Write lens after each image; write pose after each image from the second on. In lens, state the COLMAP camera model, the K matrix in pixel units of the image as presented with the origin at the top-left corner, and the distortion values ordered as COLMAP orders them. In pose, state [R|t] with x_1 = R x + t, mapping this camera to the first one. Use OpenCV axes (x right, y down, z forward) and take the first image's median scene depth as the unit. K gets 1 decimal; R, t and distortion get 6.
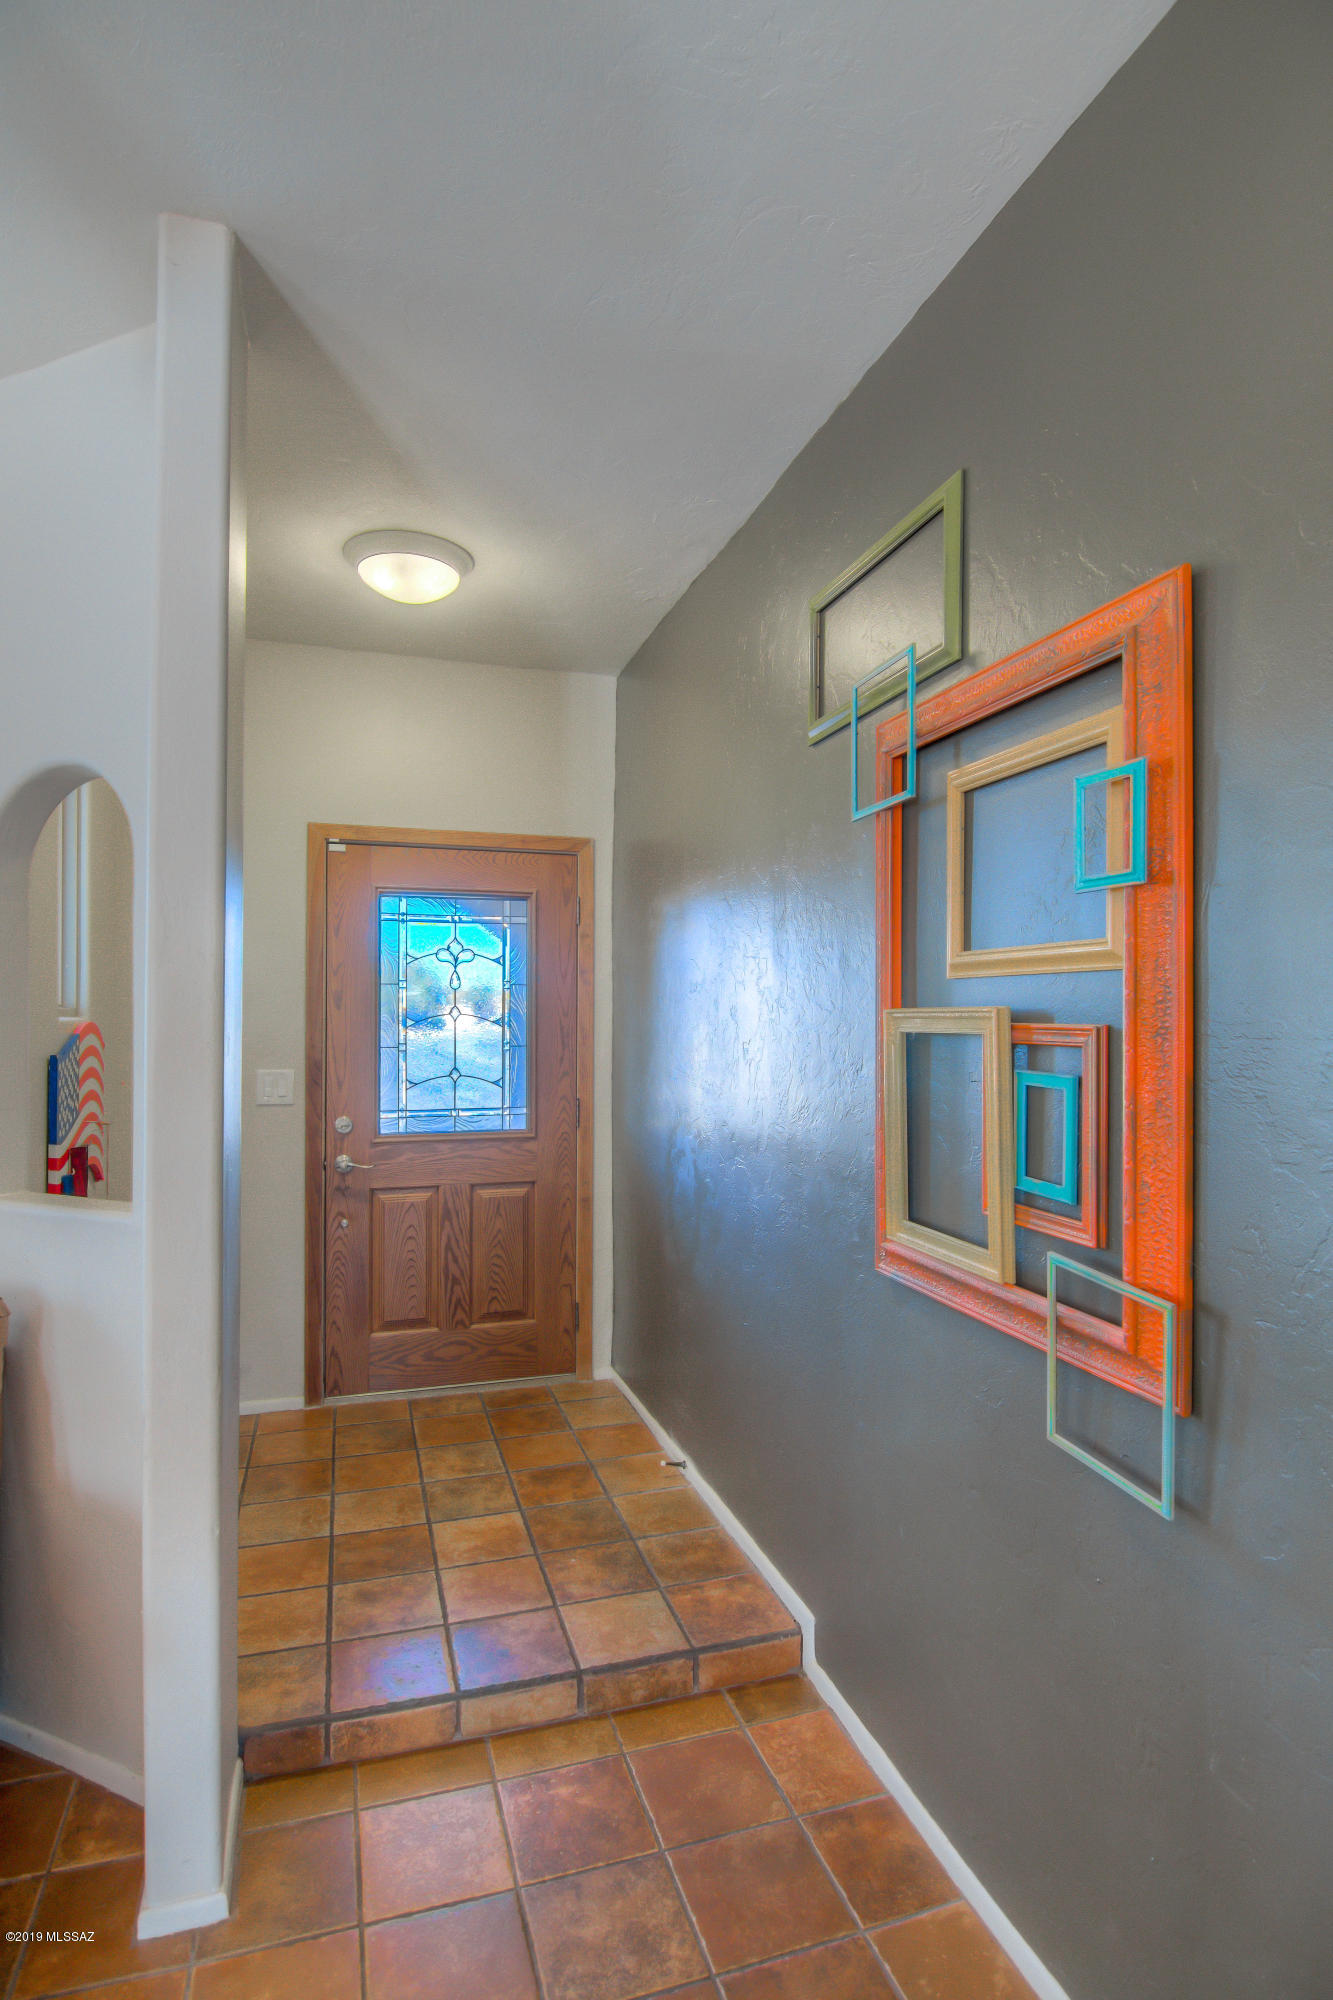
lens RADIAL K [[1033.6, 0, 665.4], [0, 1033.6, 1008.7], [0, 0, 1]] dist [-0.004123, -0.007170]
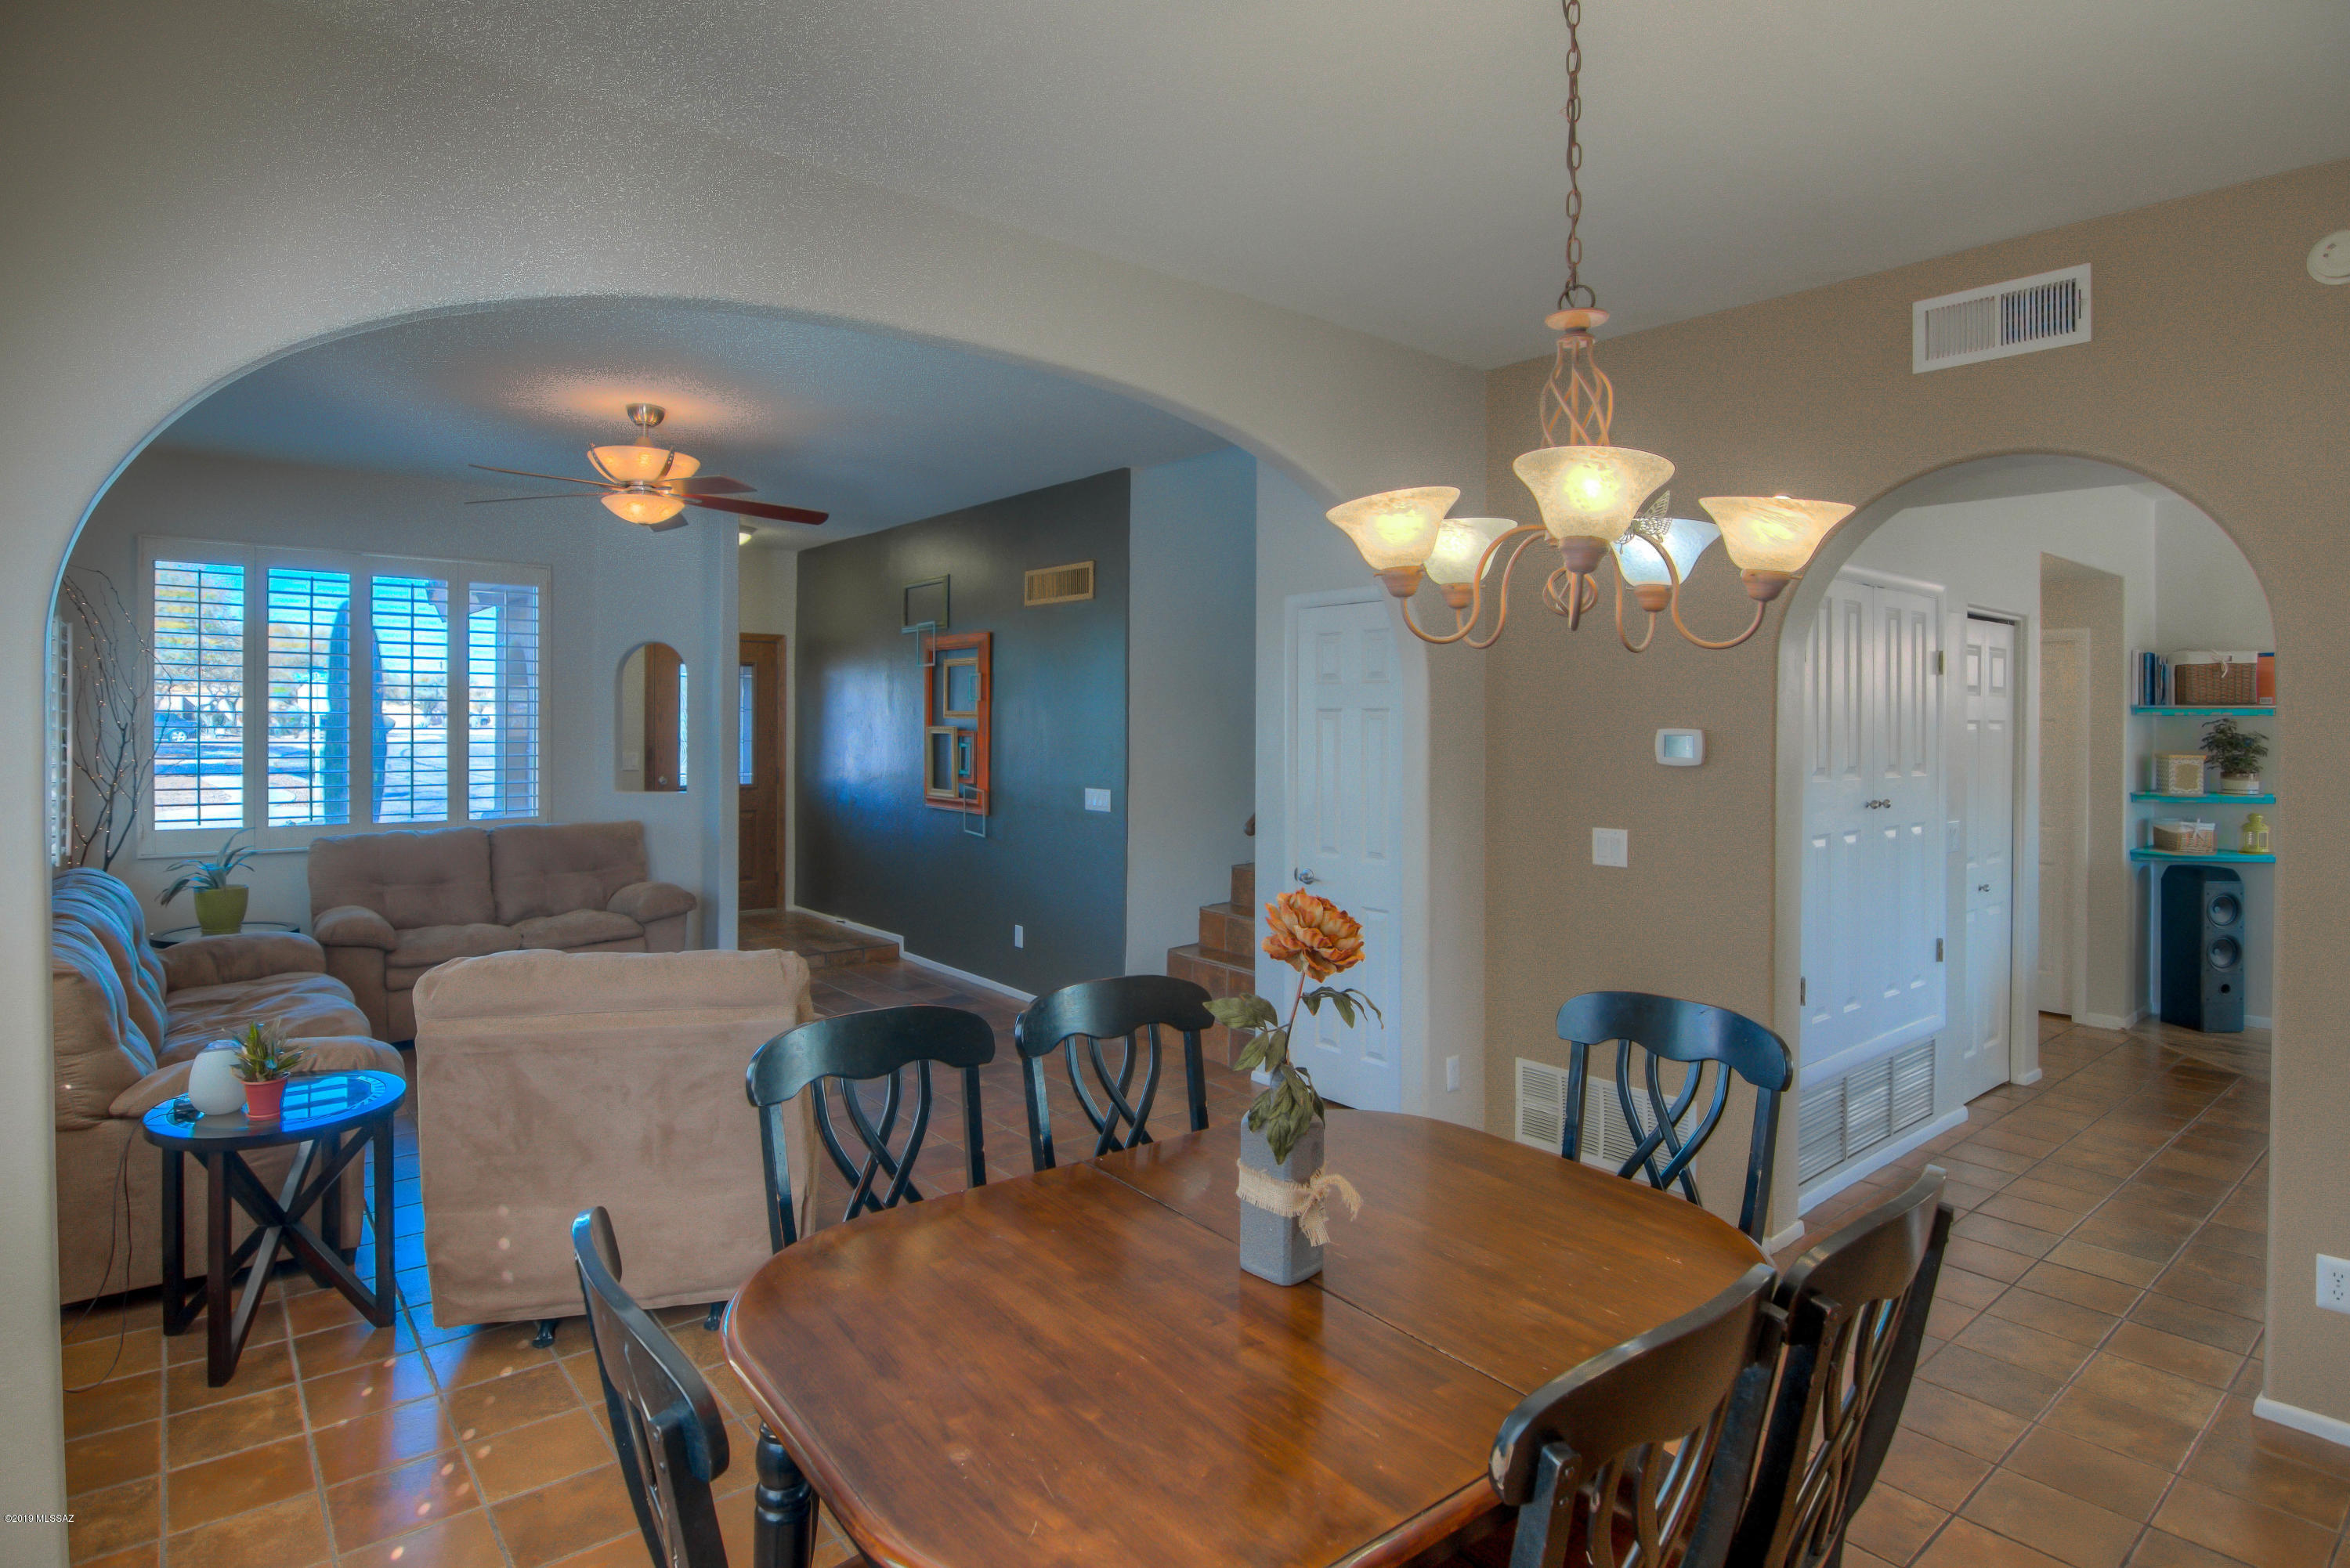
lens RADIAL K [[1214.4, 0, 1146.2], [0, 1214.4, 736.0], [0, 0, 1]] dist [-0.004123, -0.007170]
pose [[0.935883, -0.000614, 0.352309, -0.606656], [-0.006959, 0.999771, 0.020228, -0.063274], [-0.352241, -0.021383, 0.935665, -3.495898]]
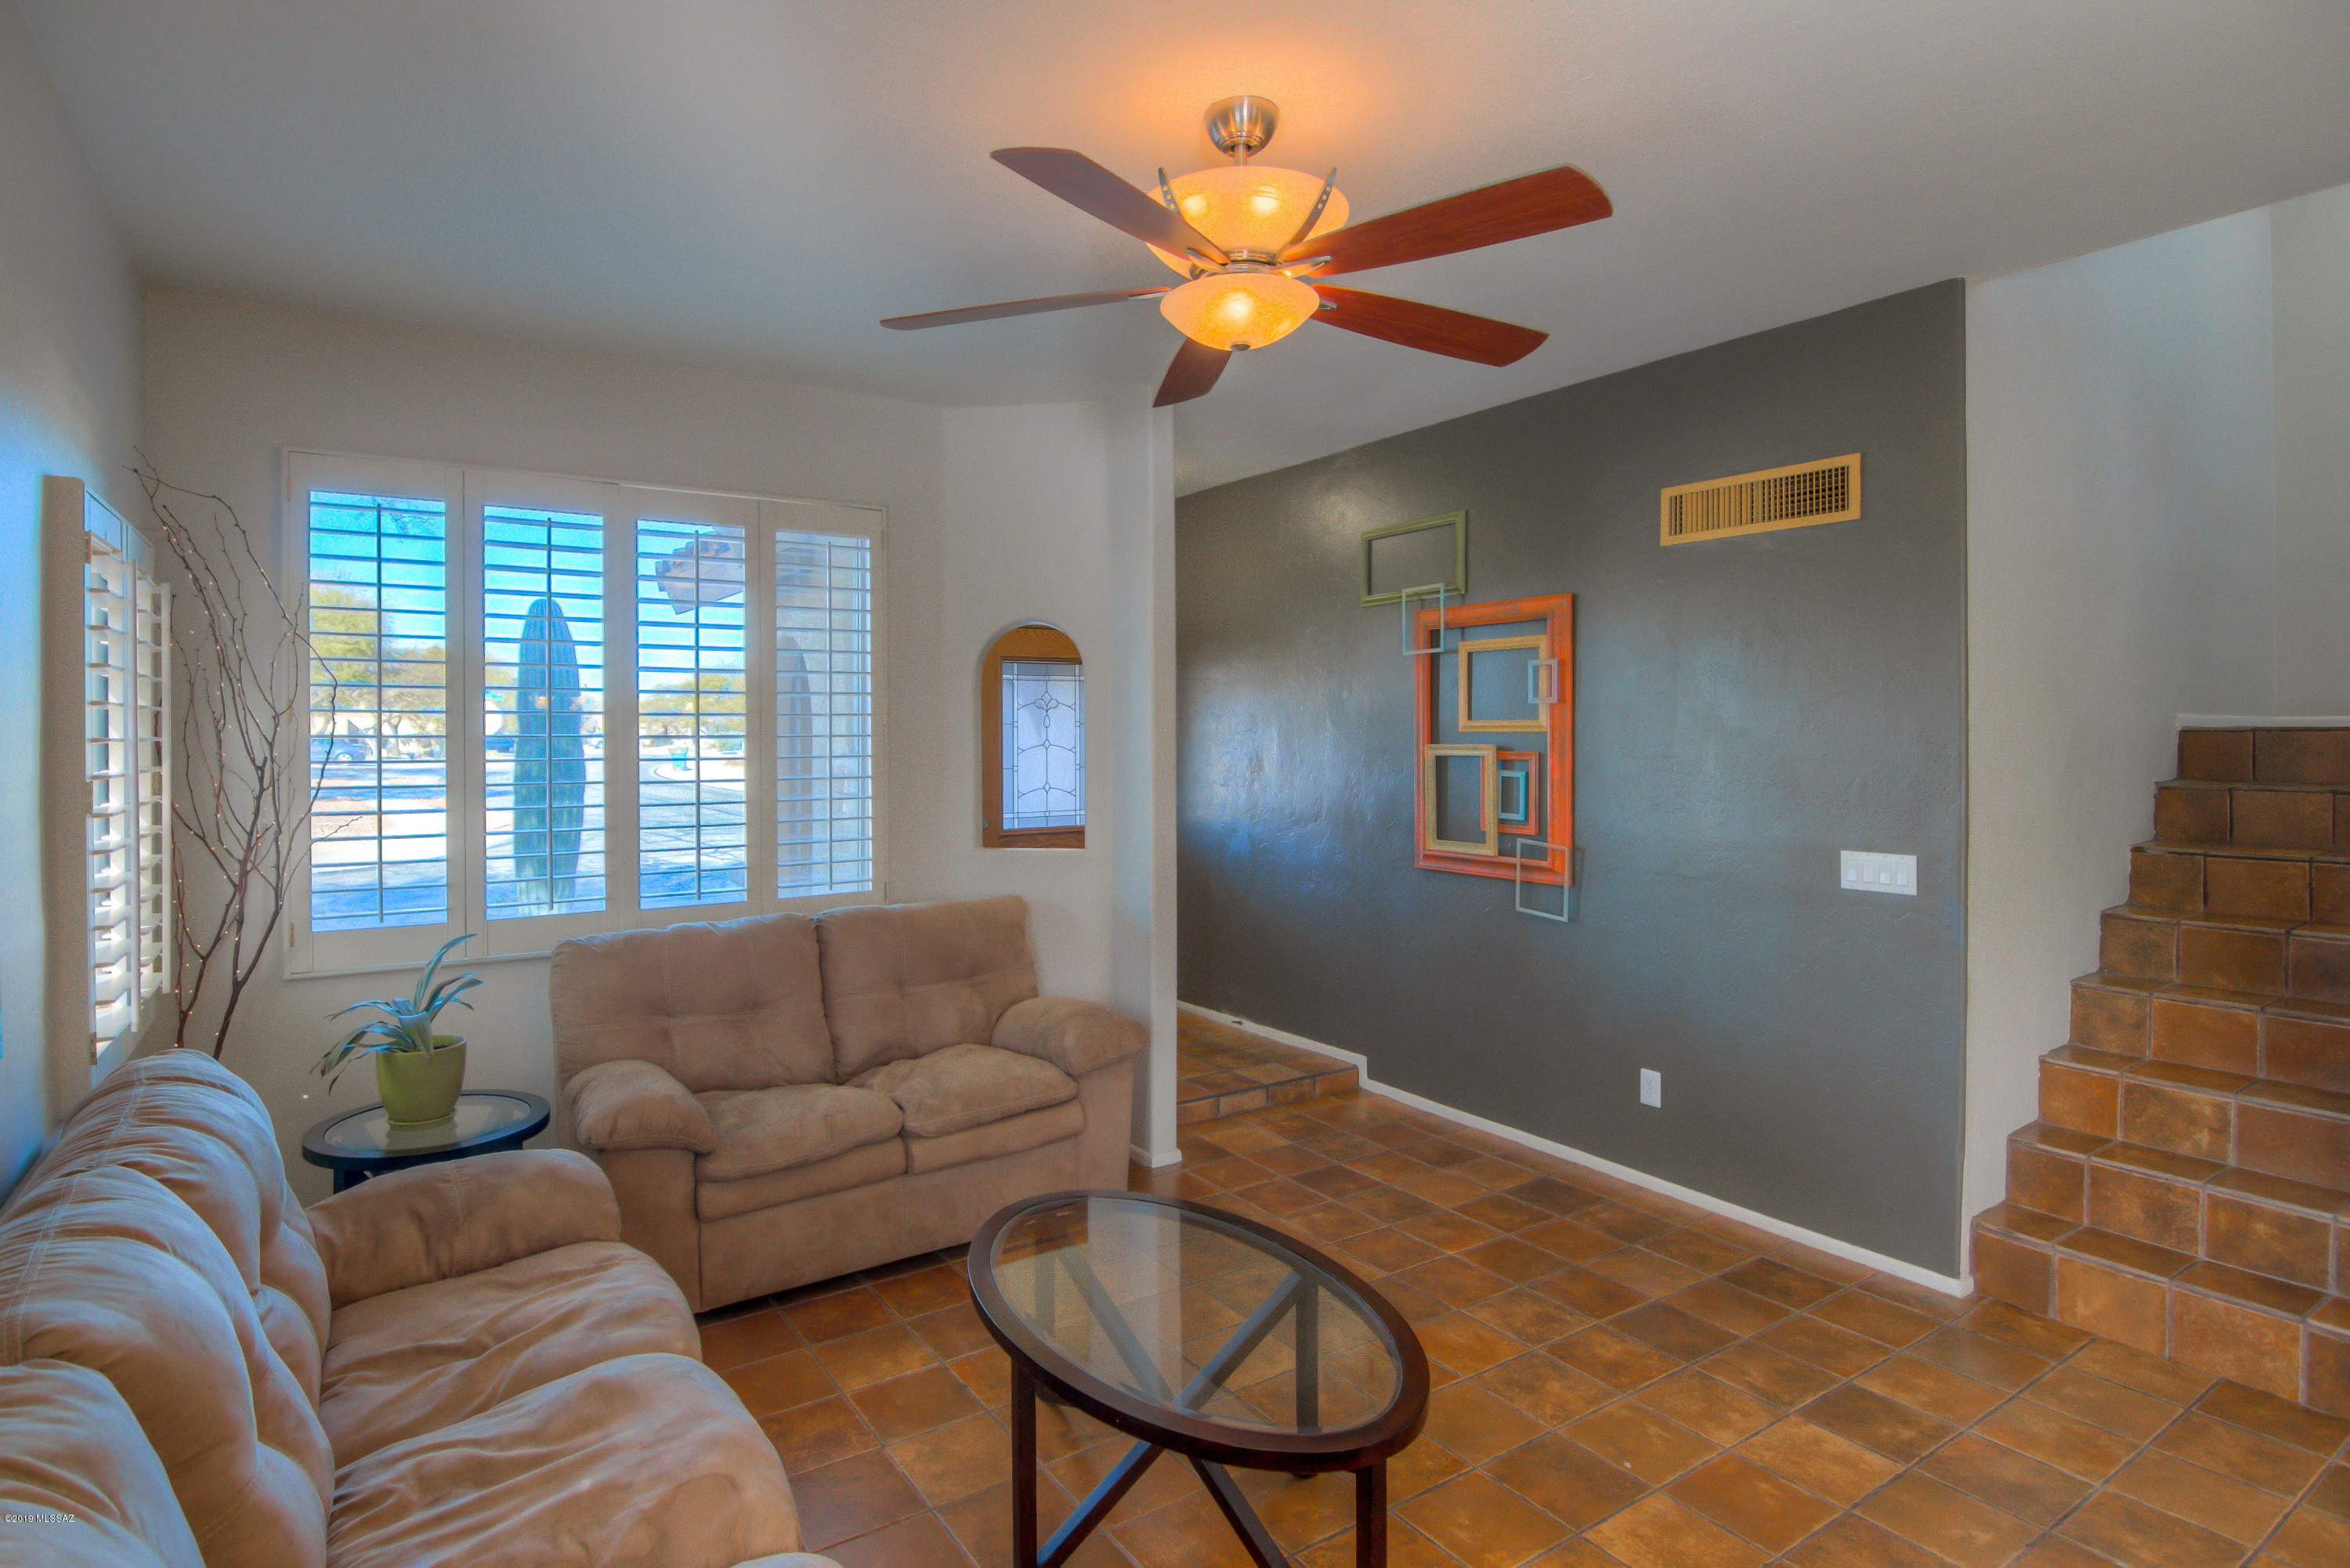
lens RADIAL K [[1214.4, 0, 1158.8], [0, 1214.4, 742.0], [0, 0, 1]] dist [-0.004123, -0.007170]
pose [[0.961445, -0.010027, 0.274813, -1.242839], [0.006012, 0.999863, 0.015451, -0.058488], [-0.274930, -0.013203, 0.961373, -1.576398]]
